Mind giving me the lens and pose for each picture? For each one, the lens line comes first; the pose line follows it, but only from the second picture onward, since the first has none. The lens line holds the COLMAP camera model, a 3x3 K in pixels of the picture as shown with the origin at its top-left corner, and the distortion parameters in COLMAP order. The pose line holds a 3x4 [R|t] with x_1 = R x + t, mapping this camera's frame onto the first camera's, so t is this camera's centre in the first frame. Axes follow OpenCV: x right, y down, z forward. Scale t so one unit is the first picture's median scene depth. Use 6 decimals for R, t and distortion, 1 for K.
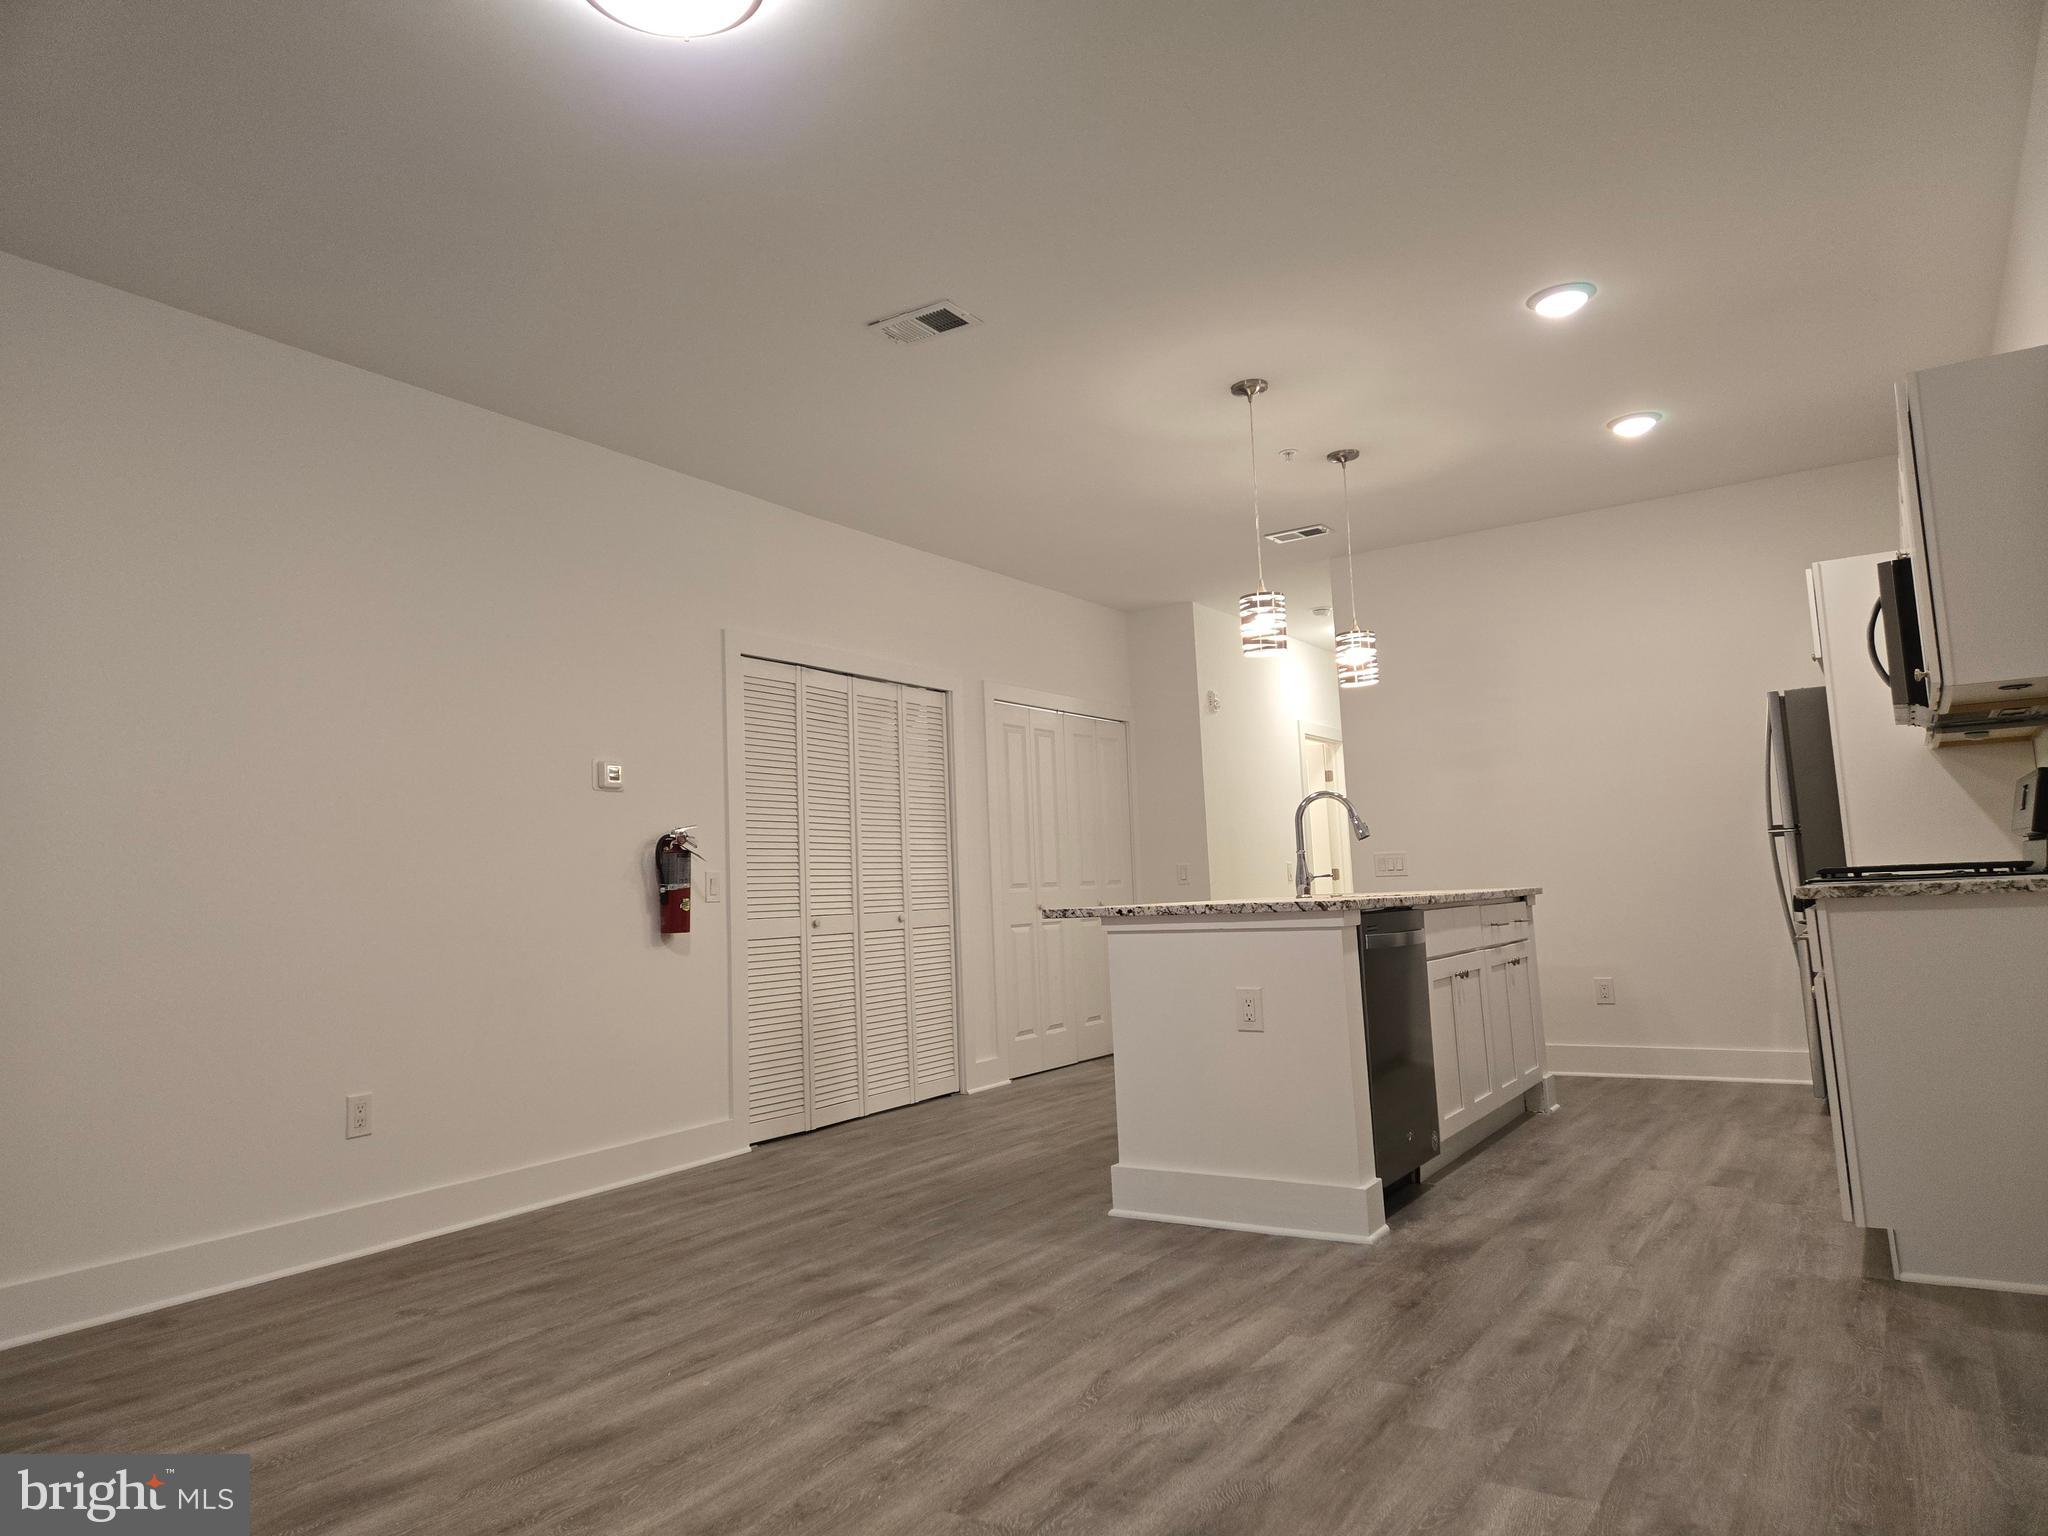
lens RADIAL K [[1373.8, 0, 1015.0], [0, 1373.8, 759.7], [0, 0, 1]] dist [0.046954, -0.013544]
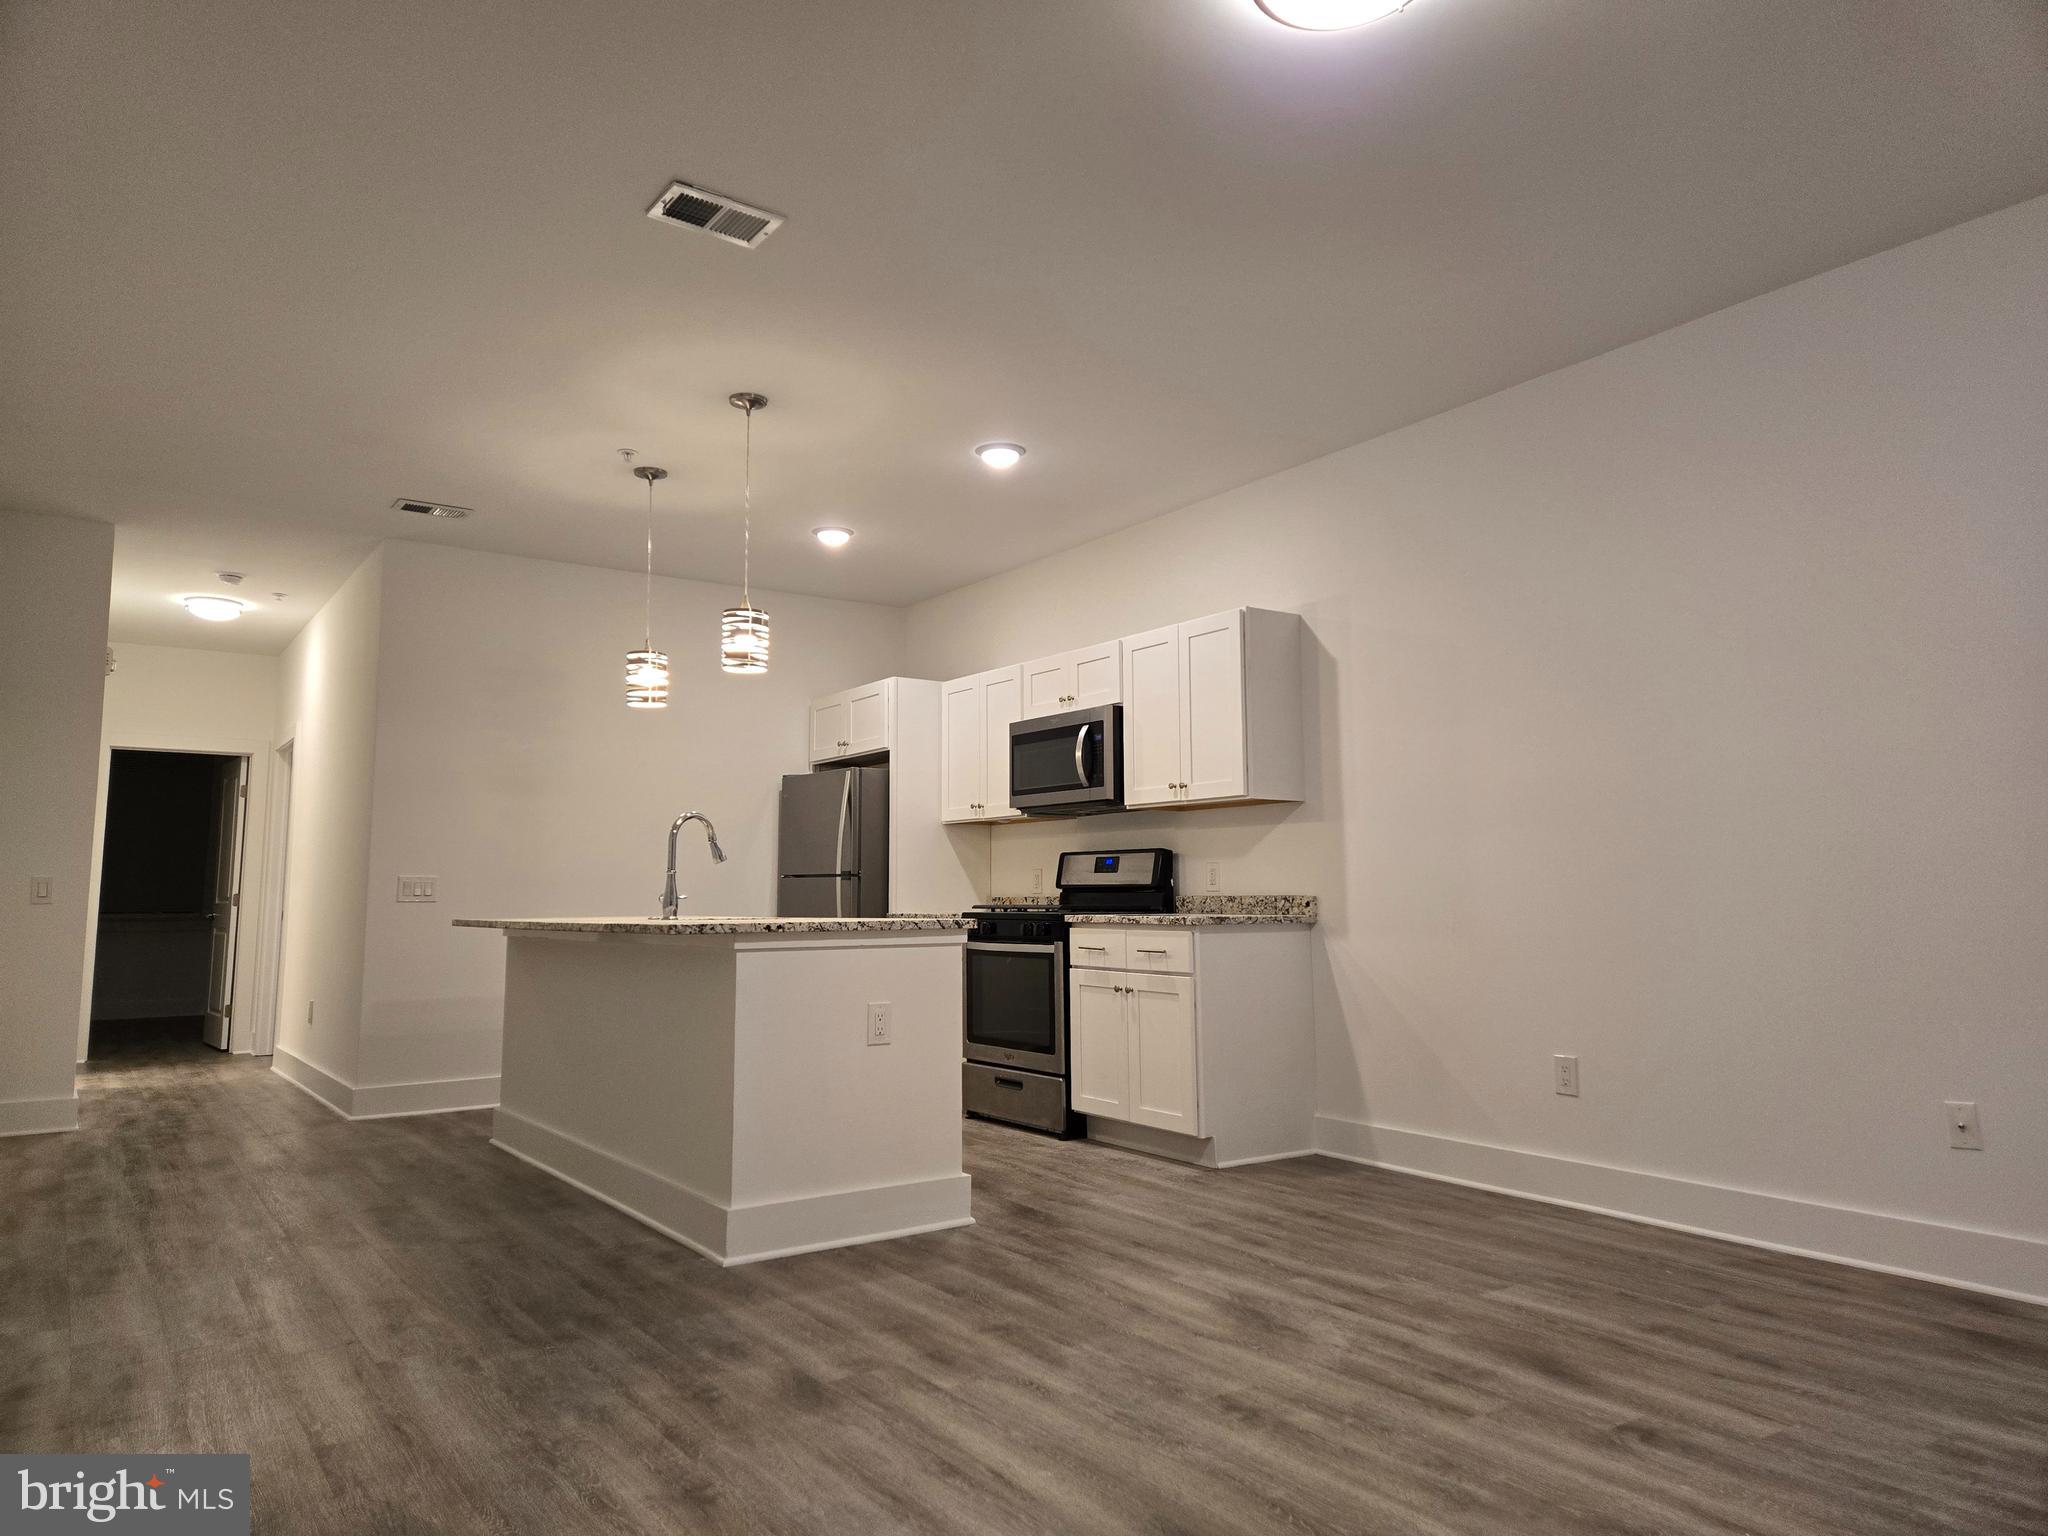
lens RADIAL K [[1373.8, 0, 1013.2], [0, 1373.8, 765.8], [0, 0, 1]] dist [0.046954, -0.013544]
pose [[0.381630, 0.126726, 0.915587, -1.040146], [-0.101428, 0.990317, -0.094792, 0.105728], [-0.918733, -0.056691, 0.390788, 0.705087]]
